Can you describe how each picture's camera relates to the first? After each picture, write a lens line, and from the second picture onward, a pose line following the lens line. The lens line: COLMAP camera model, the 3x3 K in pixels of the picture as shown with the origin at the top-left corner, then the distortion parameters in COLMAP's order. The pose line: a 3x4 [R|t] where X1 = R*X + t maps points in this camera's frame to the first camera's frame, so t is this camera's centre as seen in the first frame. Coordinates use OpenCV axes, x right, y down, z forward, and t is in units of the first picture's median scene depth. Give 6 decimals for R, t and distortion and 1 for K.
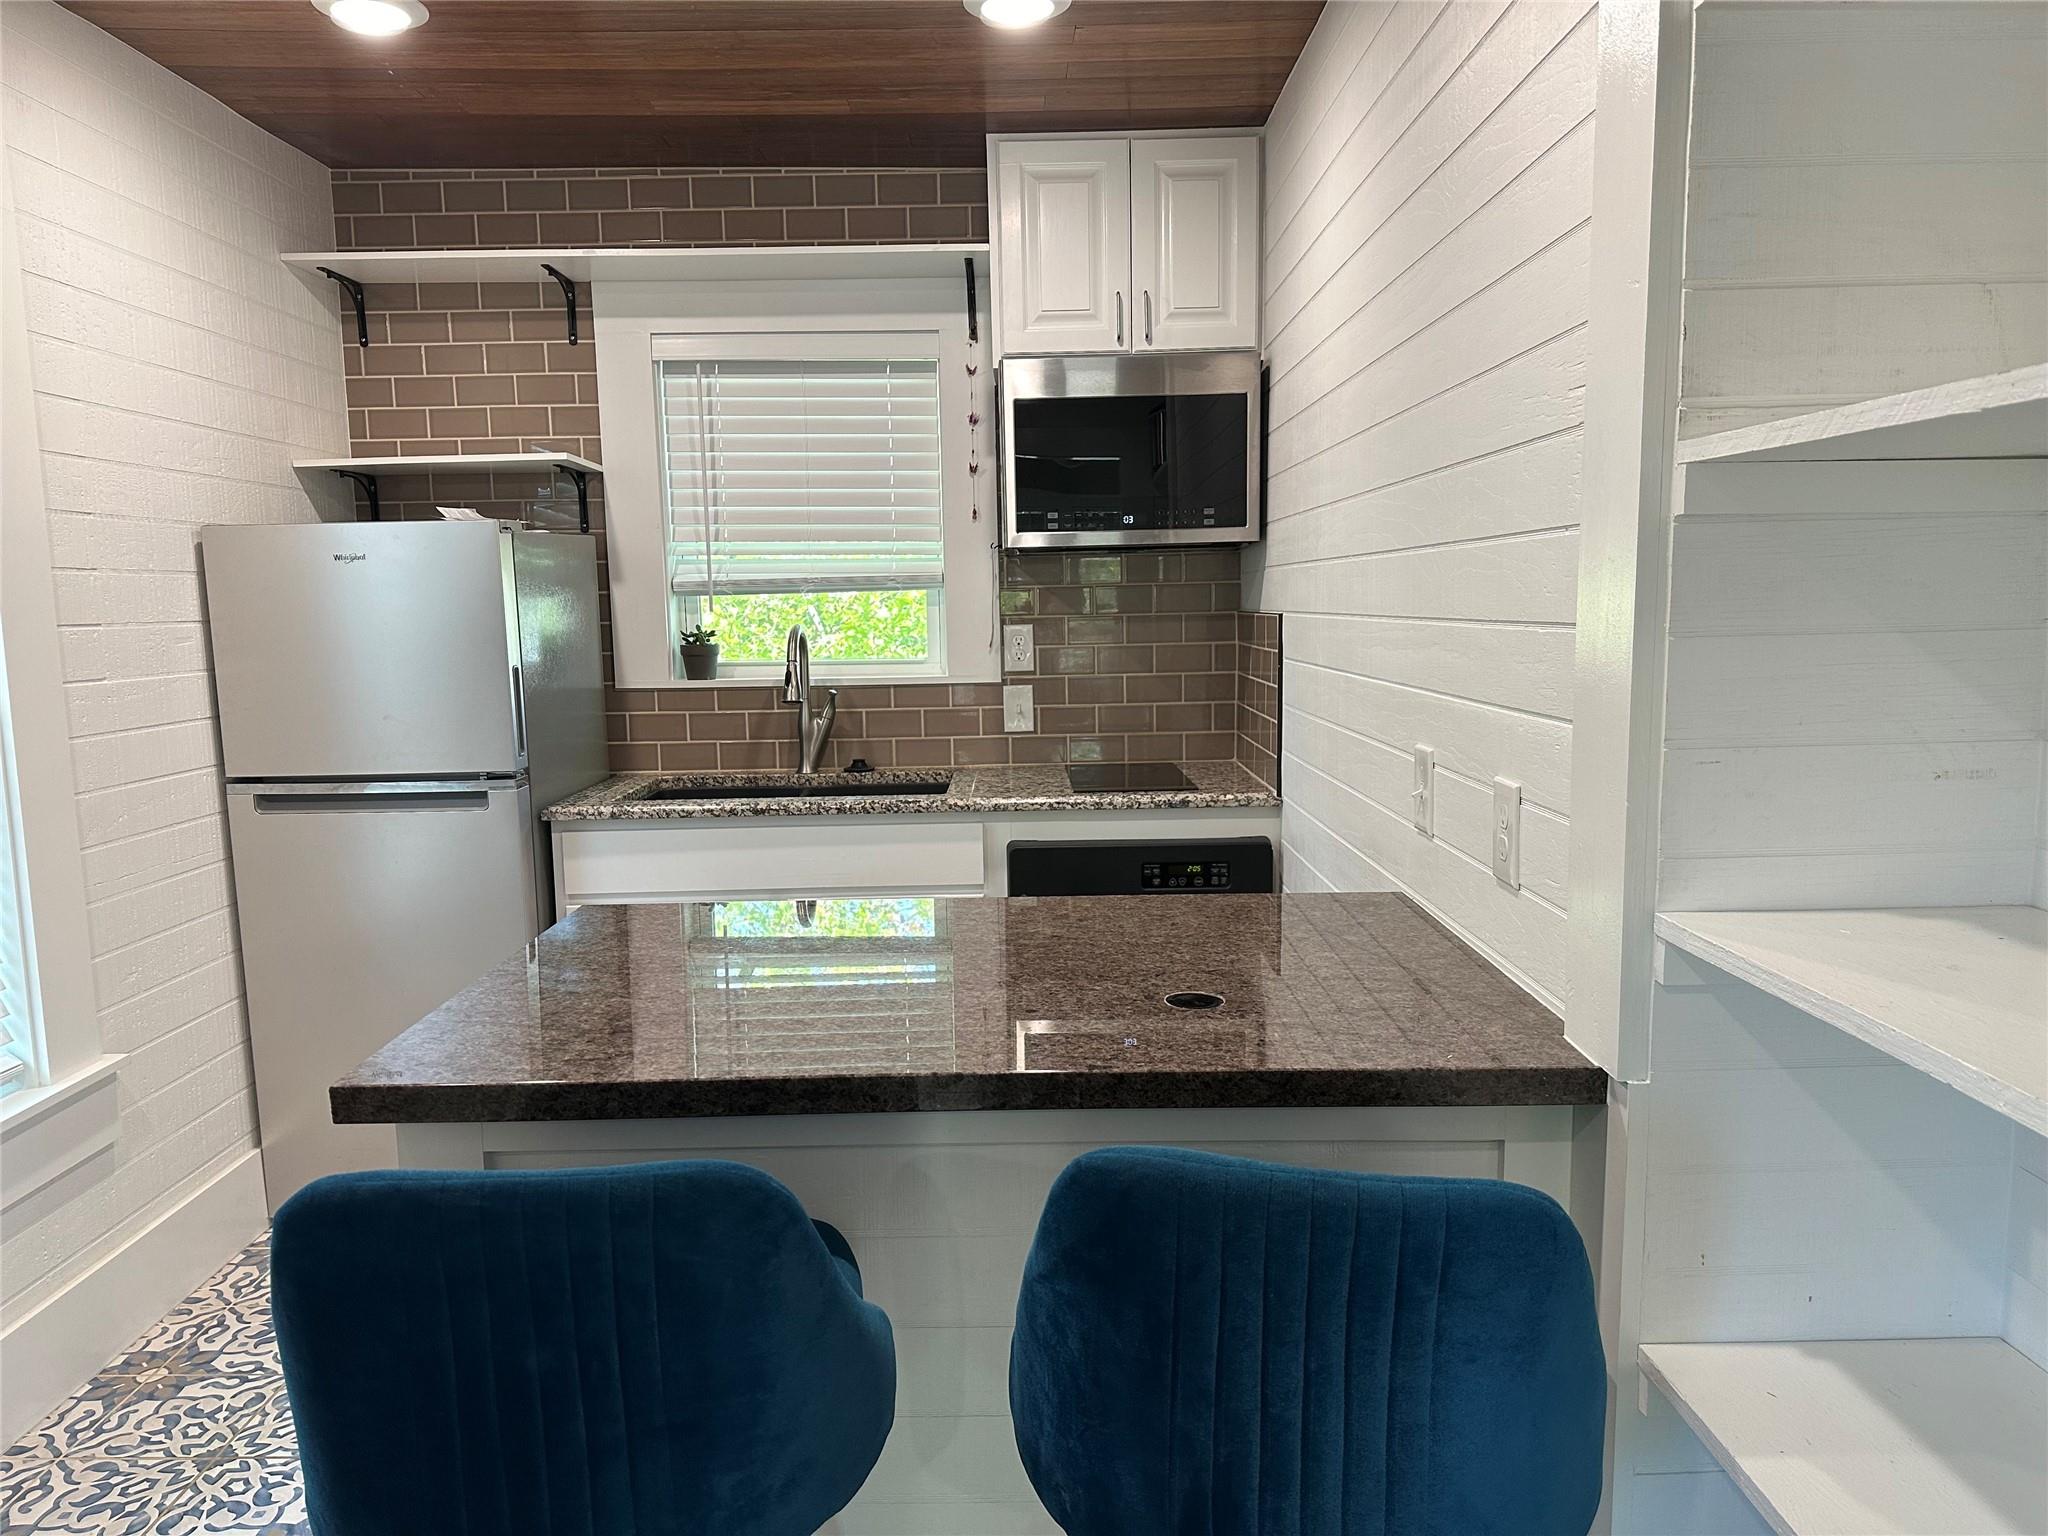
lens RADIAL K [[1427.8, 0, 1021.8], [0, 1427.8, 772.6], [0, 0, 1]] dist [0.180187, -0.297991]
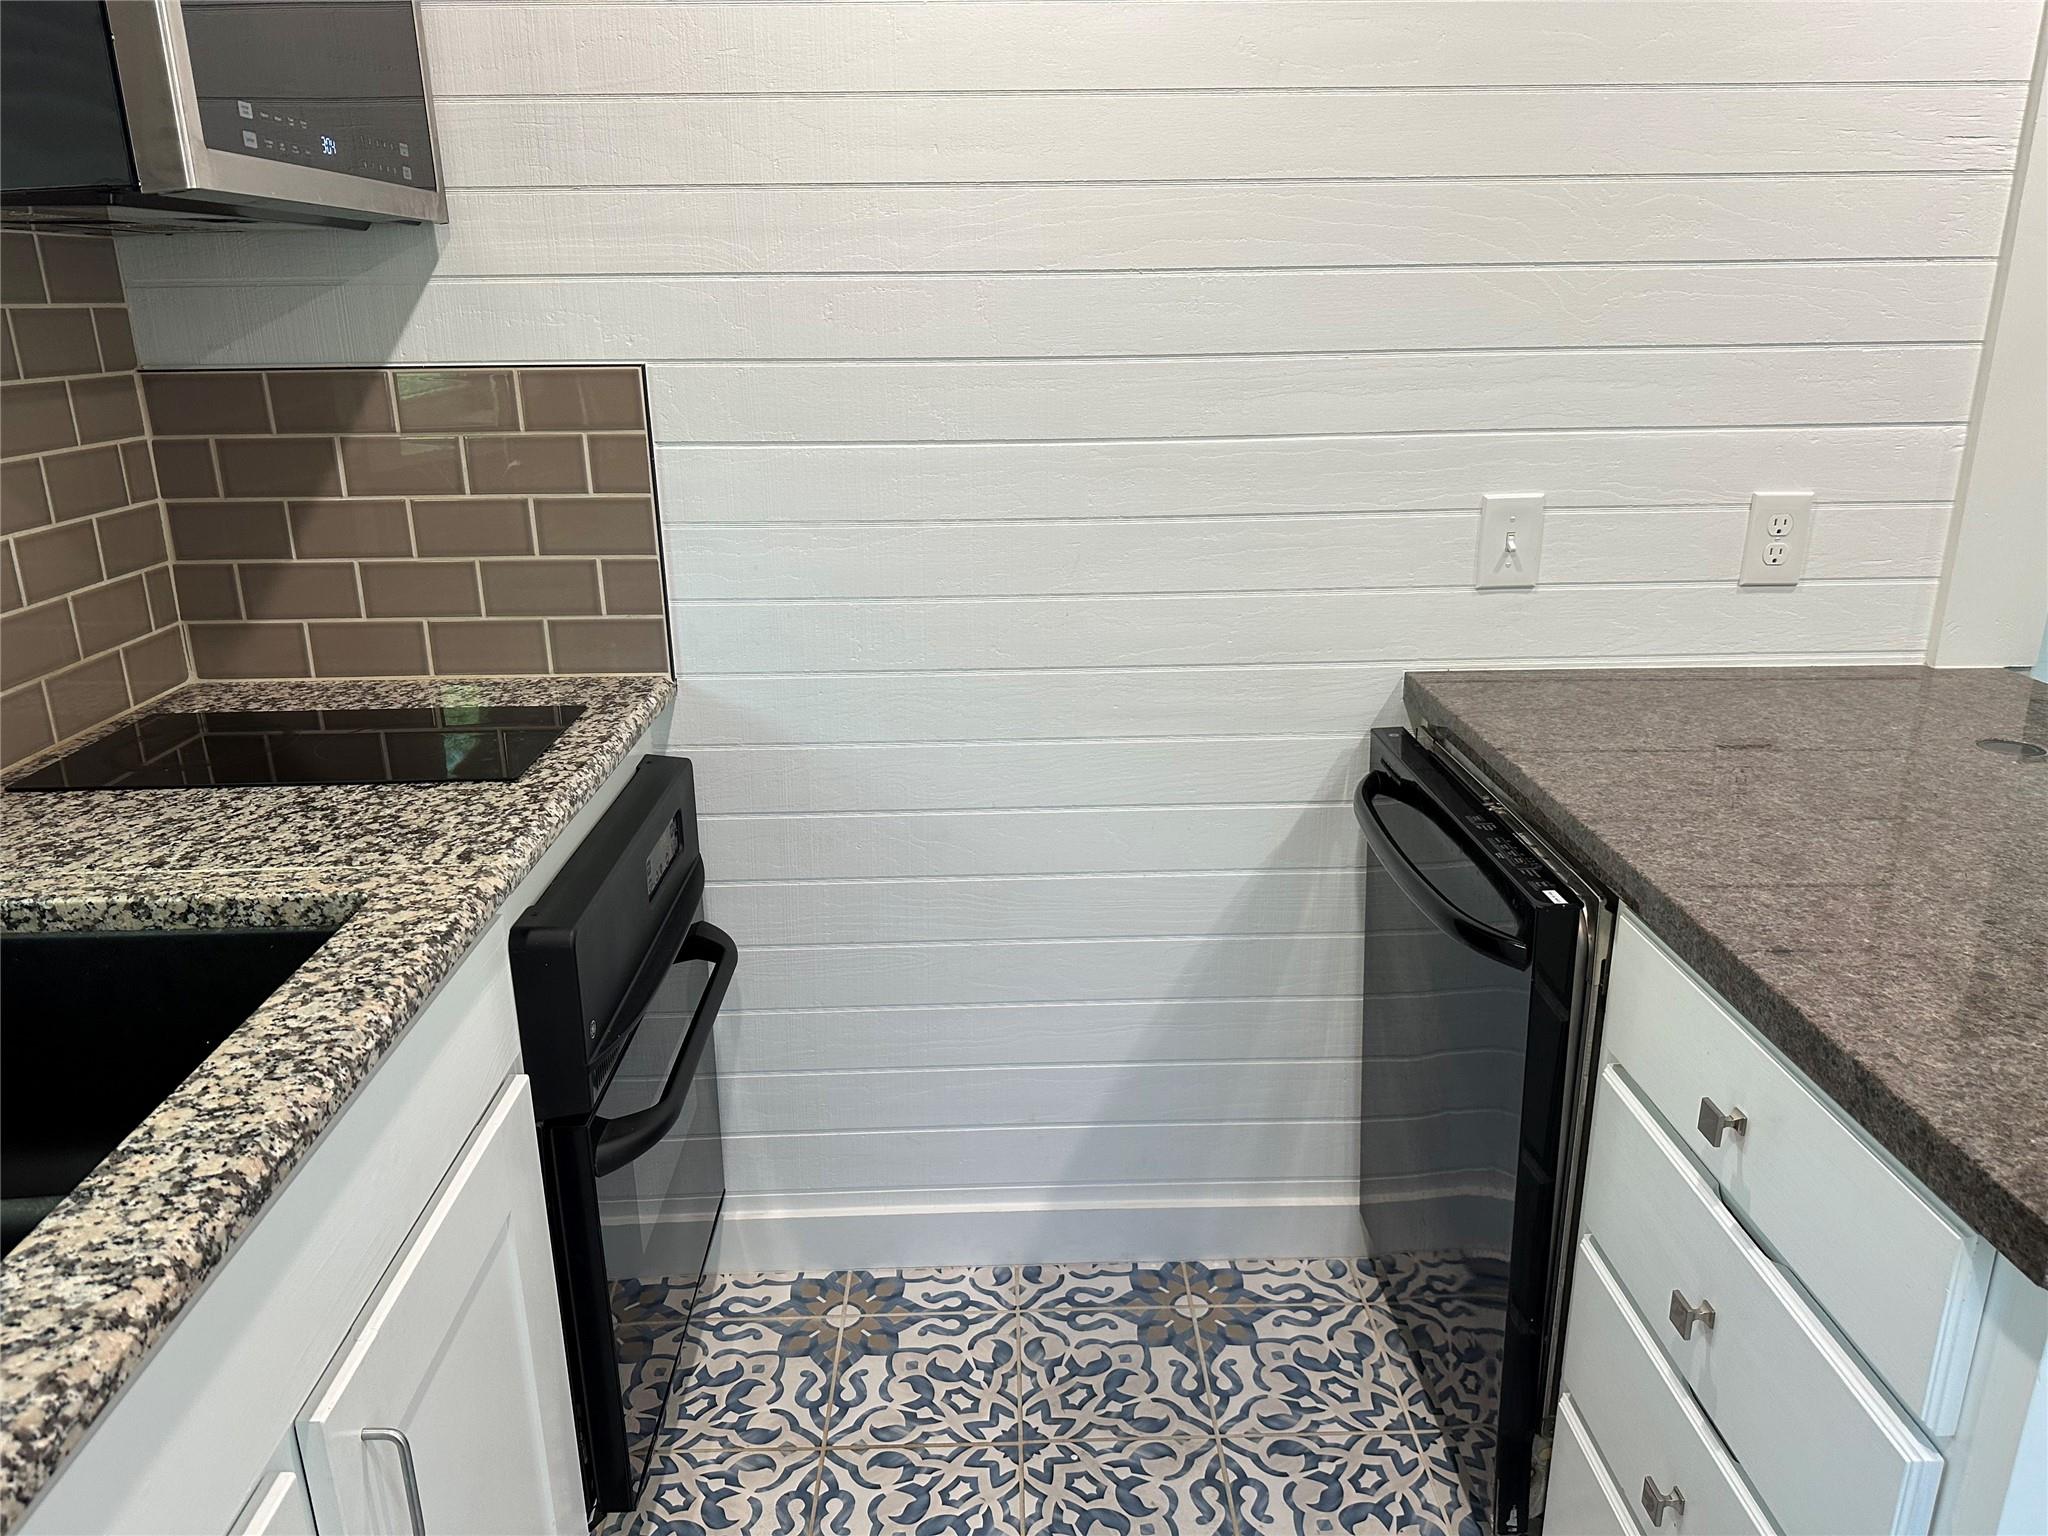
lens RADIAL K [[1437.0, 0, 1024.0], [0, 1437.0, 768.0], [0, 0, 1]] dist [0.106087, -0.122779]
pose [[-0.030727, -0.284529, 0.958175, -0.394650], [0.139342, 0.948047, 0.285990, -0.095192], [-0.989767, 0.142302, 0.010516, 0.799619]]
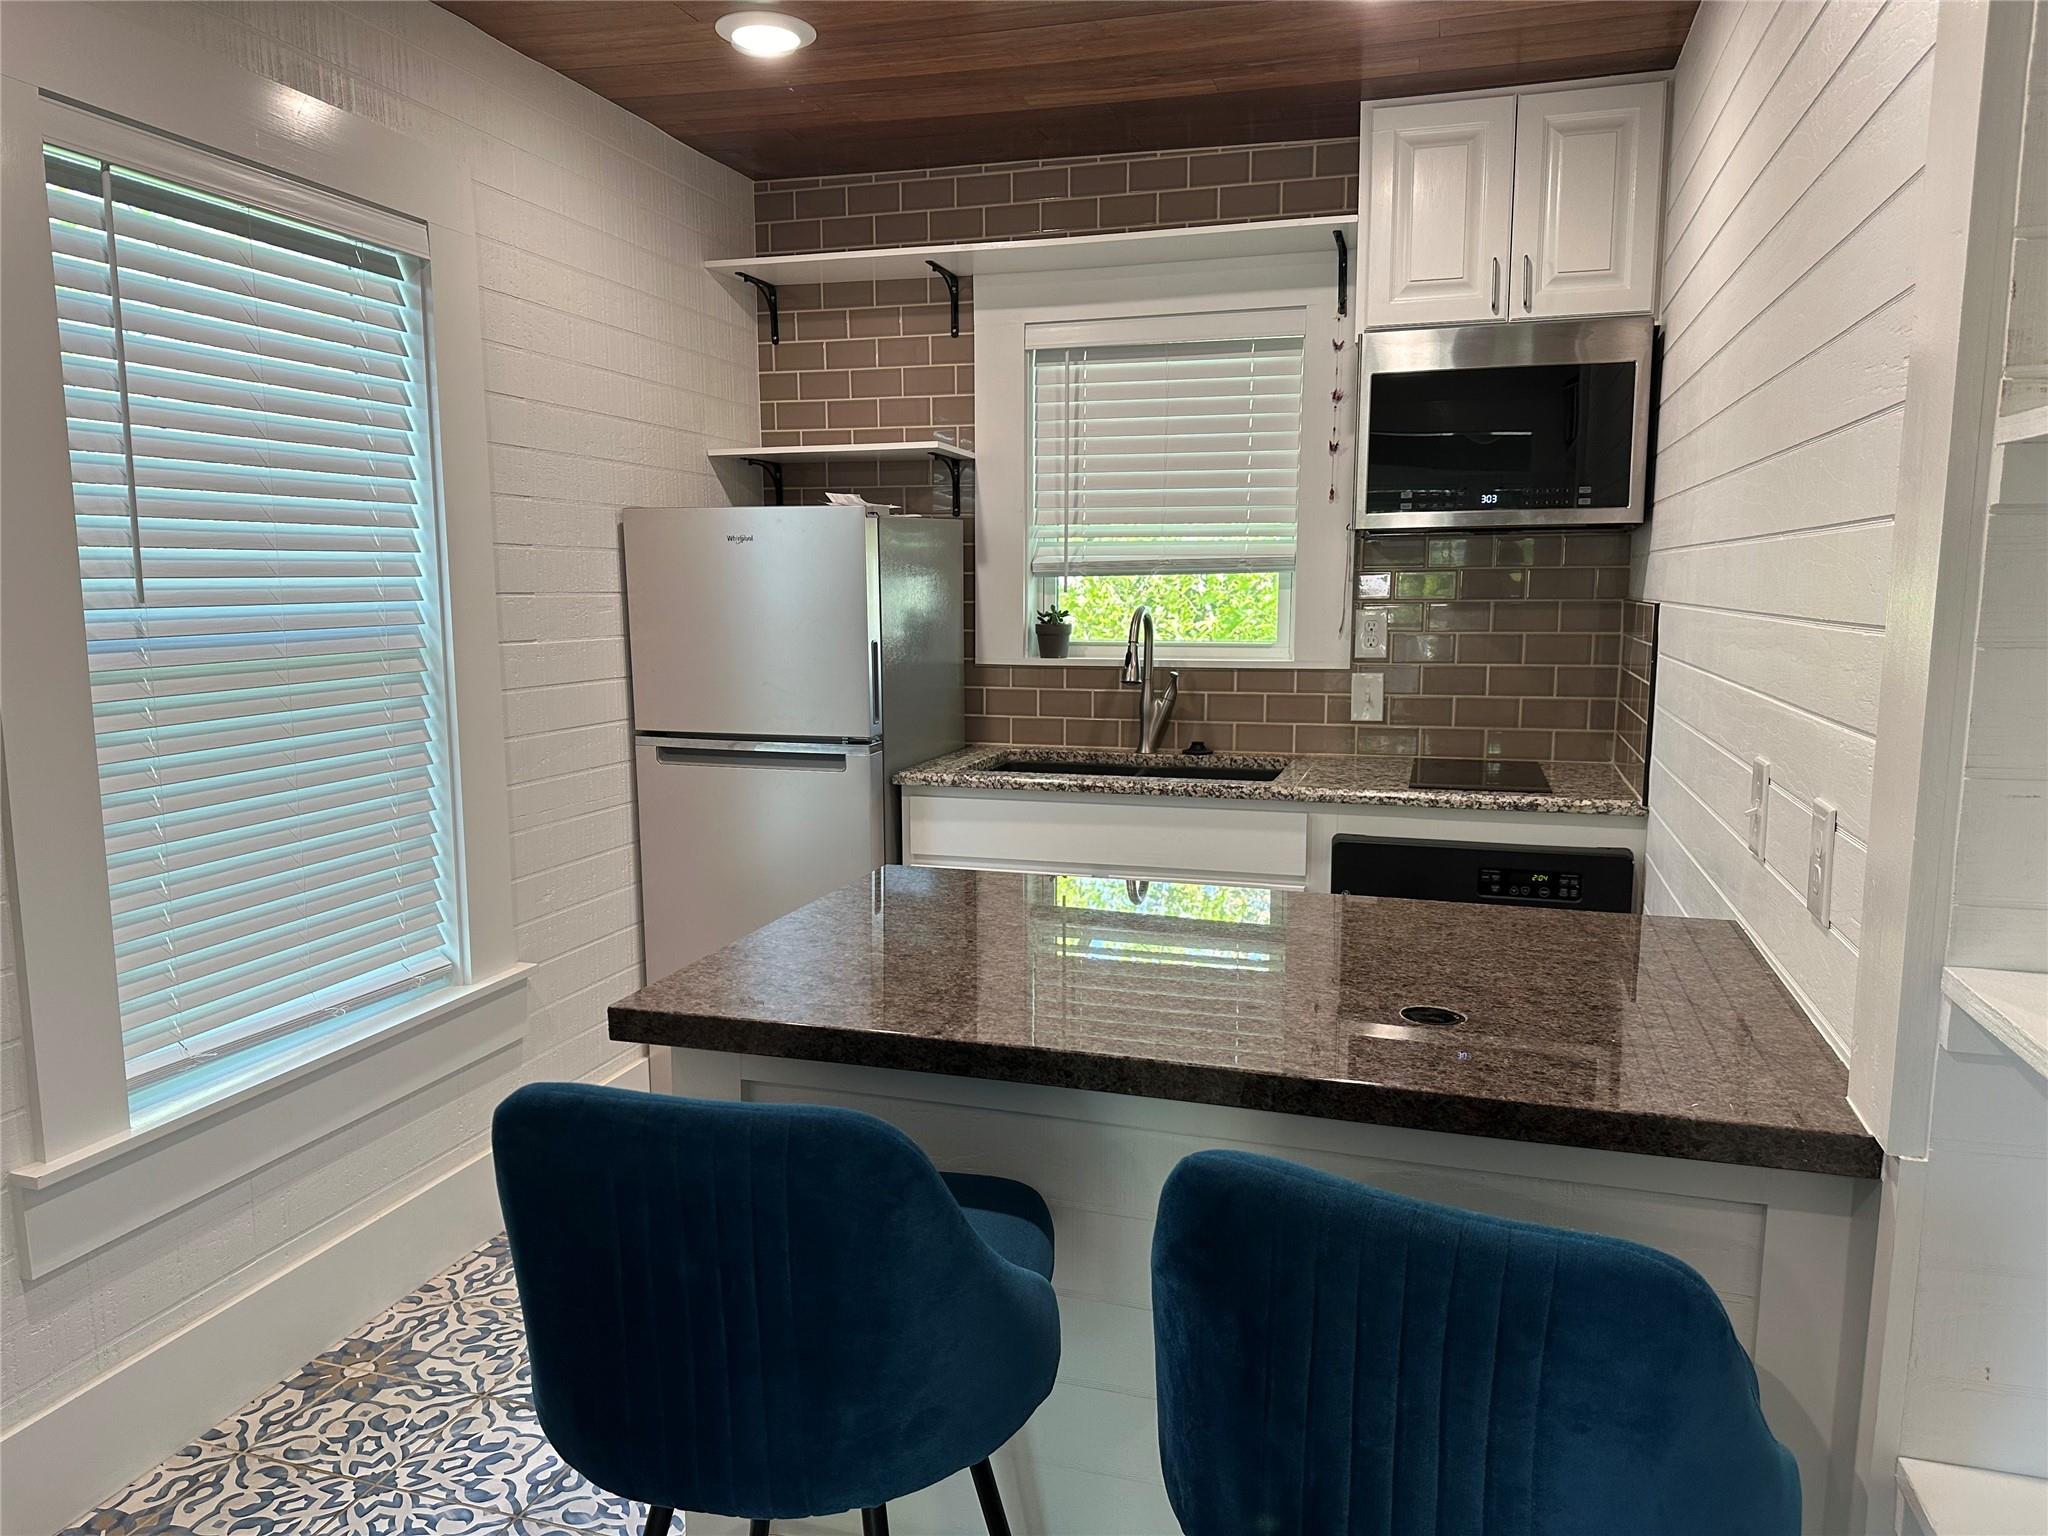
lens RADIAL K [[1427.8, 0, 1021.8], [0, 1427.8, 772.6], [0, 0, 1]] dist [0.180187, -0.297991]
pose [[0.957121, 0.056364, -0.284153, 0.059668], [-0.052398, 0.998394, 0.021546, -0.003245], [0.284911, -0.005733, 0.958537, 0.005878]]
